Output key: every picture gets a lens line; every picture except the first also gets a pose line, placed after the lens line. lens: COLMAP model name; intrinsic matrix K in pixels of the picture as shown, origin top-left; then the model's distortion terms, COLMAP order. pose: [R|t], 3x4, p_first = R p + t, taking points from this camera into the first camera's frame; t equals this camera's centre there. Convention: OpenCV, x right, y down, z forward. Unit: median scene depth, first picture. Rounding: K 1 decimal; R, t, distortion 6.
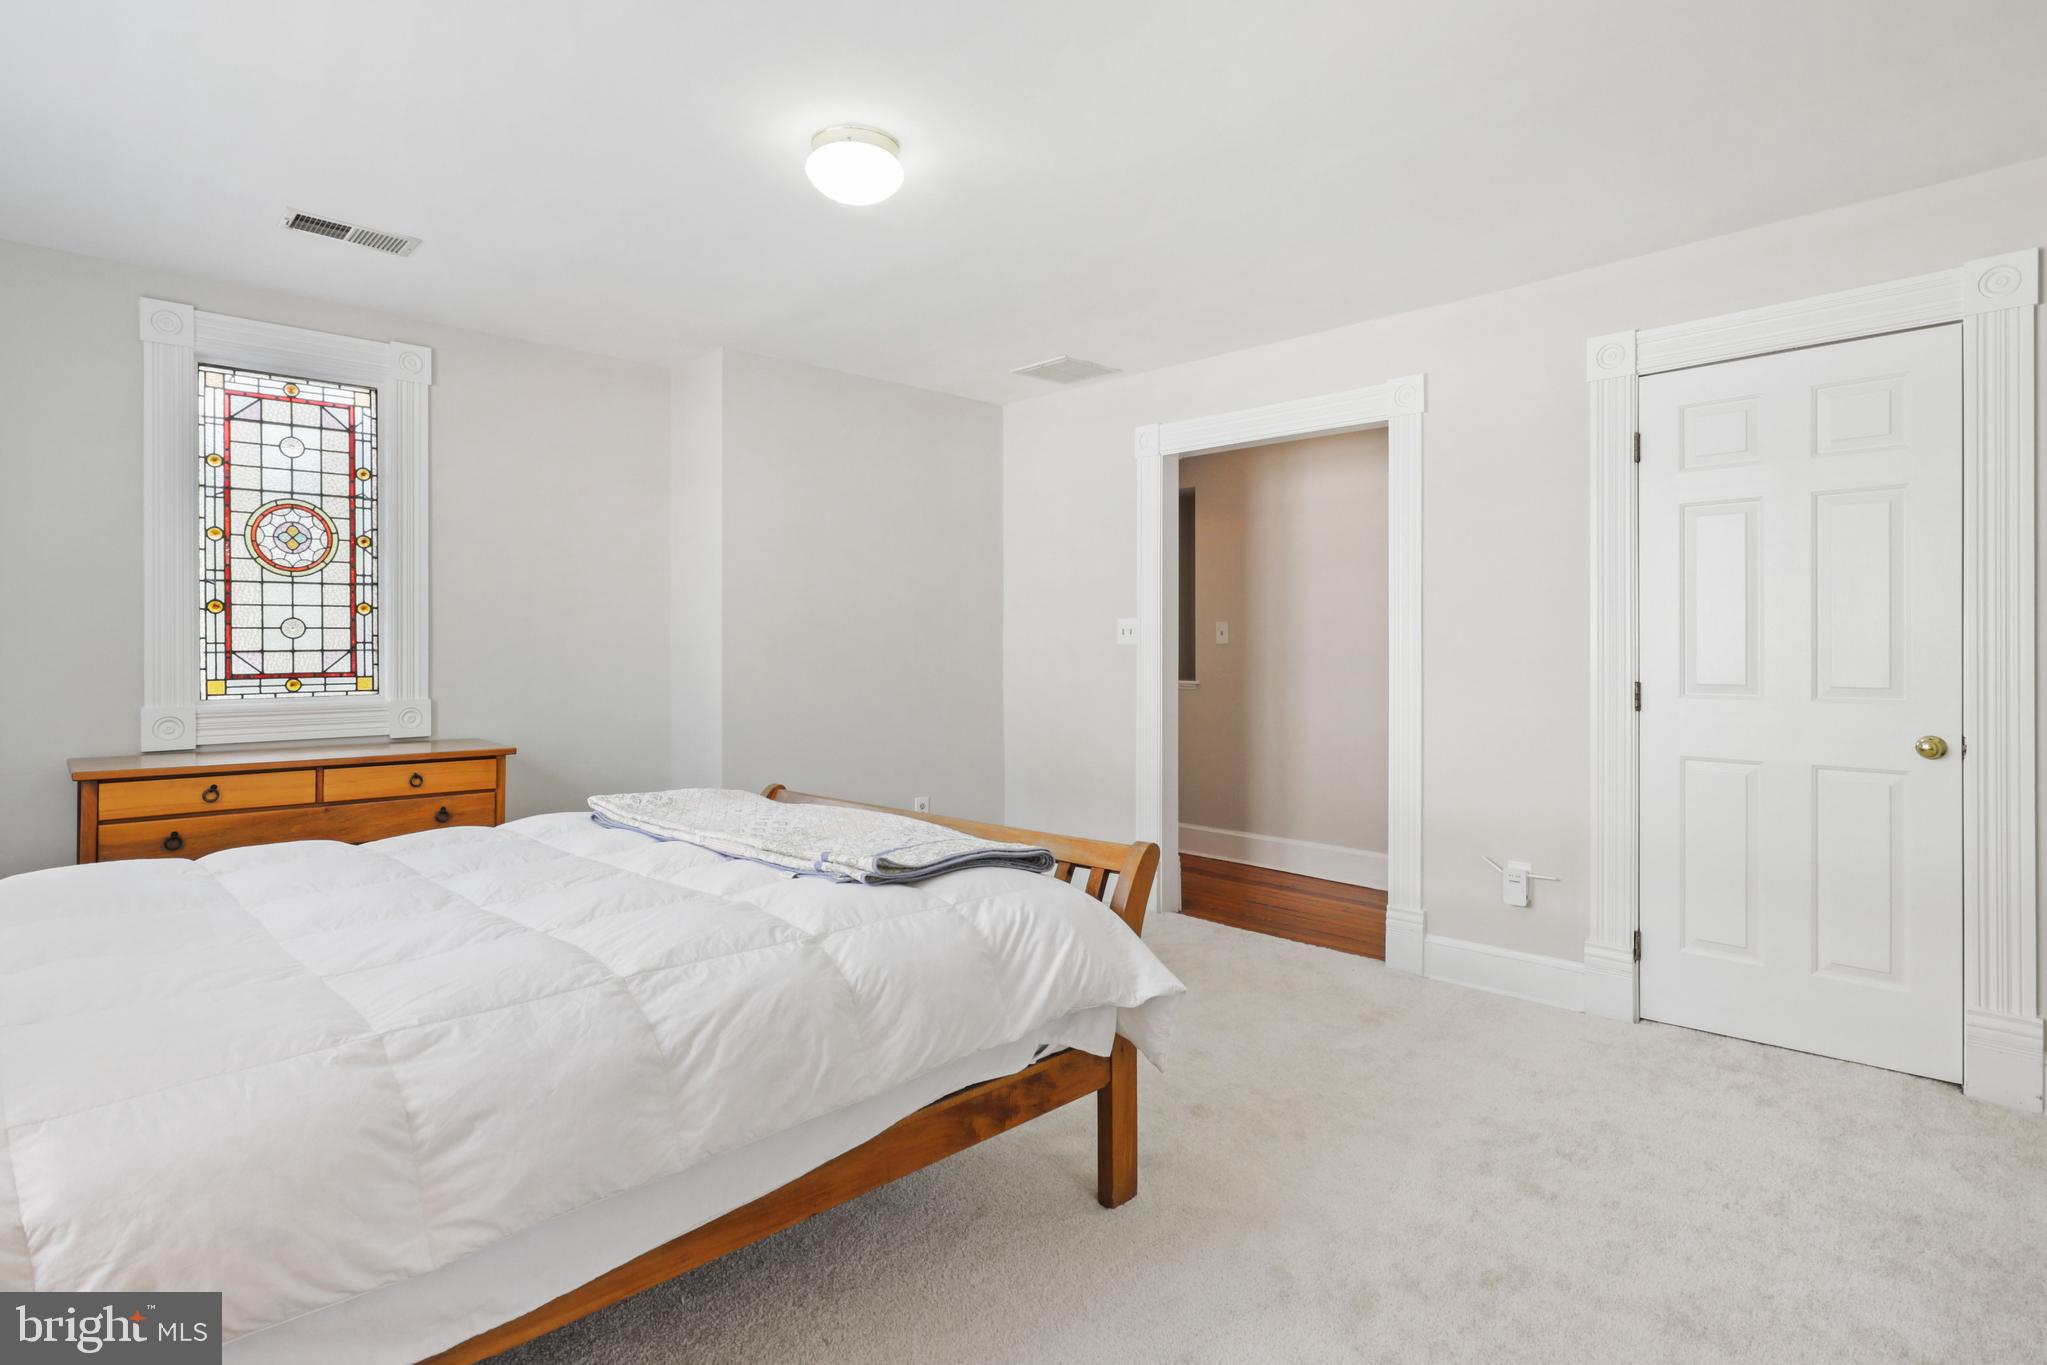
lens RADIAL K [[1053.1, 0, 1022.3], [0, 1053.1, 665.2], [0, 0, 1]] dist [-0.001661, -0.000193]
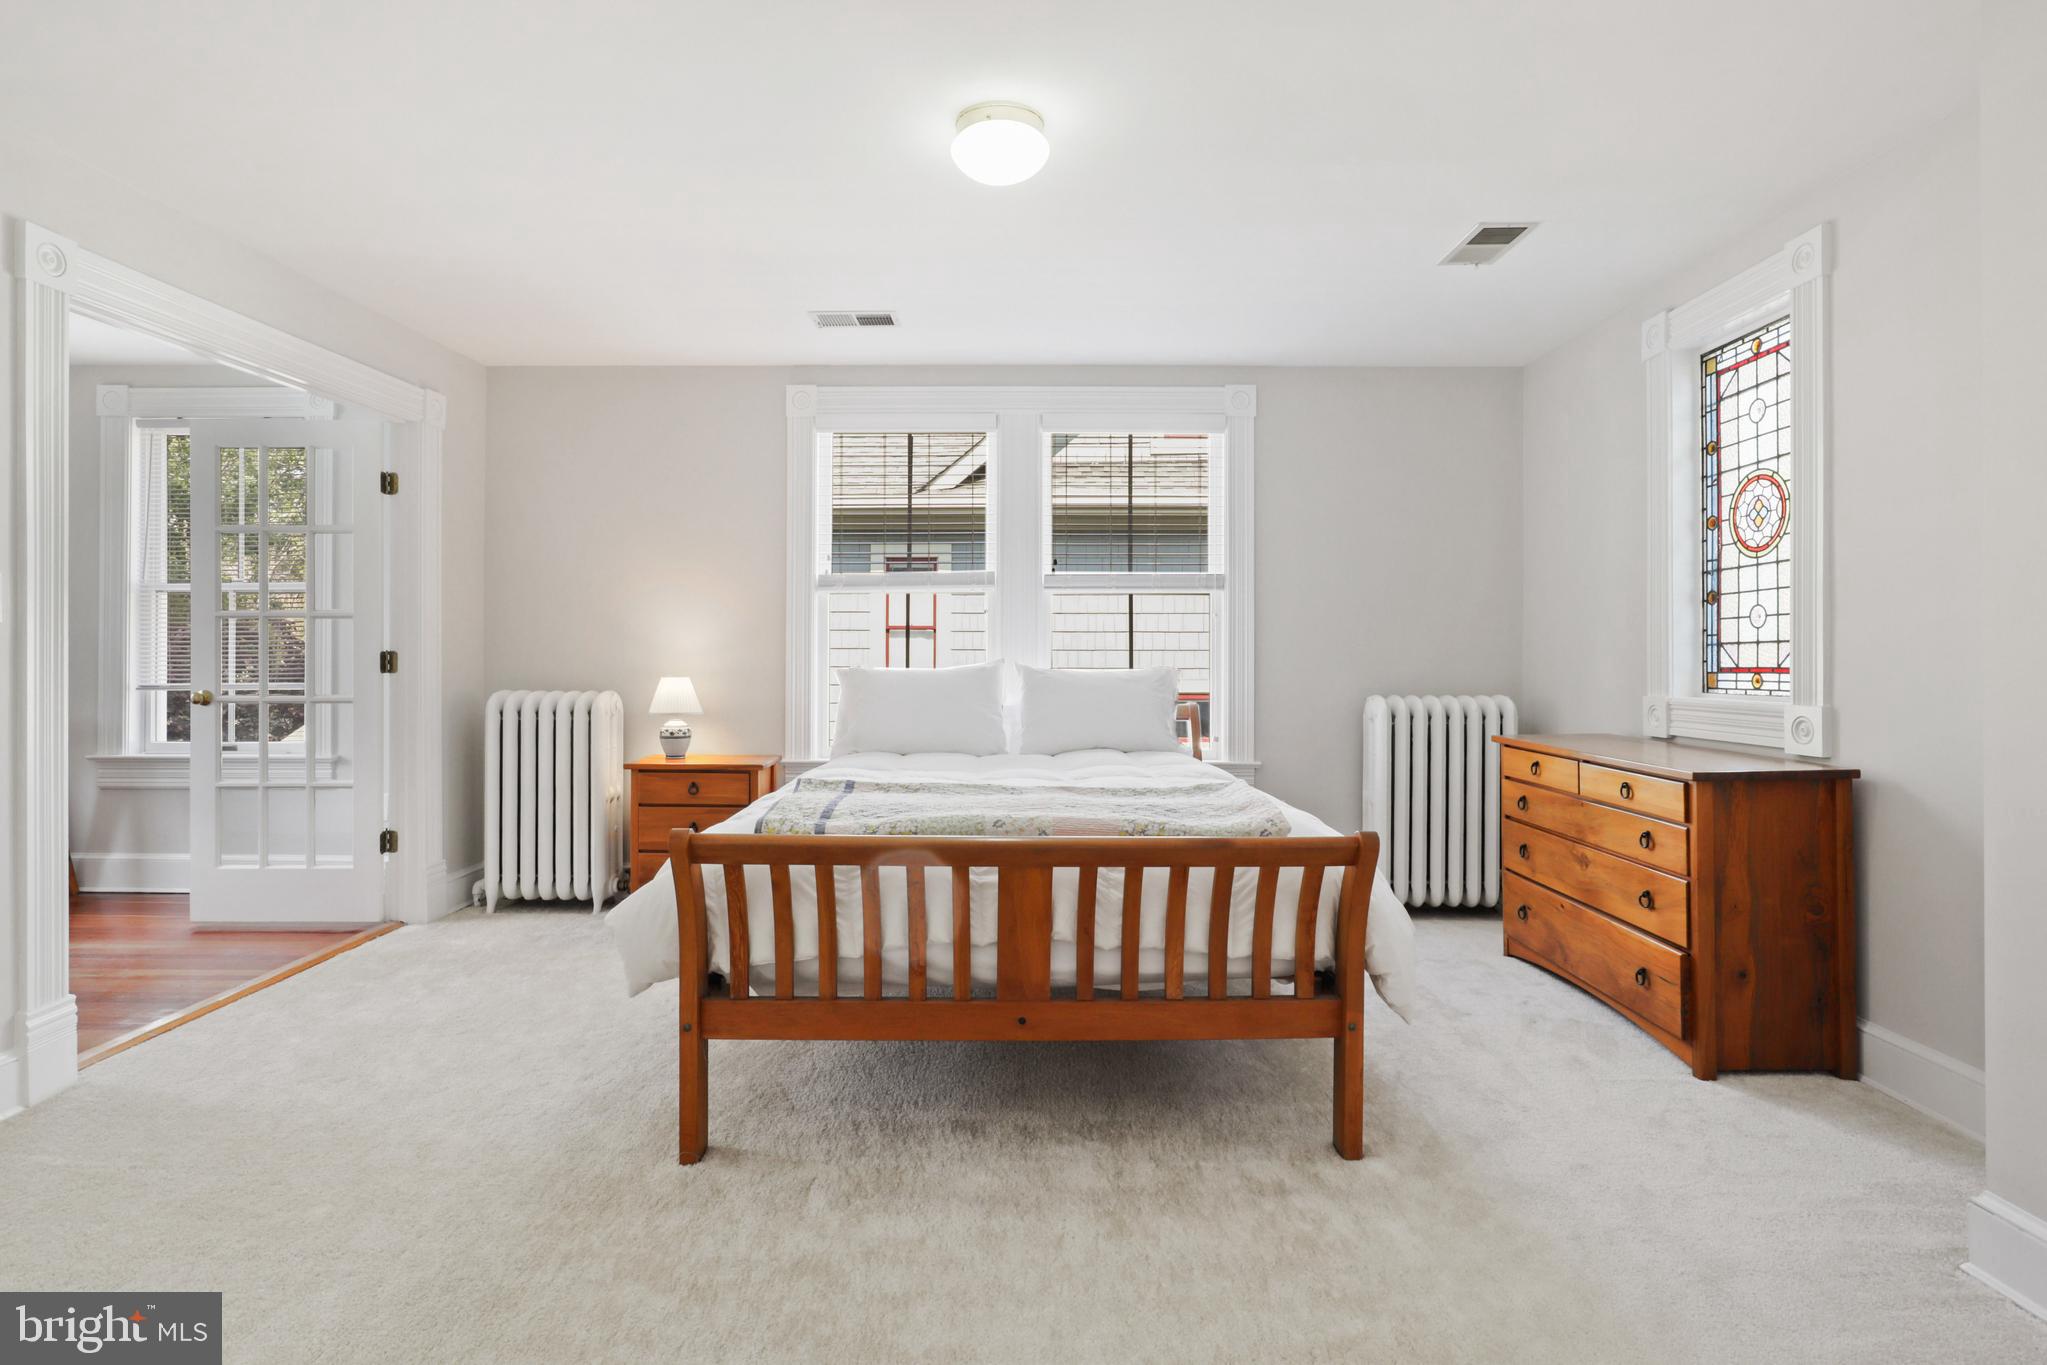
lens RADIAL K [[1053.1, 0, 1022.3], [0, 1053.1, 668.5], [0, 0, 1]] dist [-0.001661, -0.000193]
pose [[-0.705378, 0.009608, -0.708767, 0.367511], [-0.005848, 0.999795, 0.019373, -0.005087], [0.708808, 0.017810, -0.705177, 1.198809]]
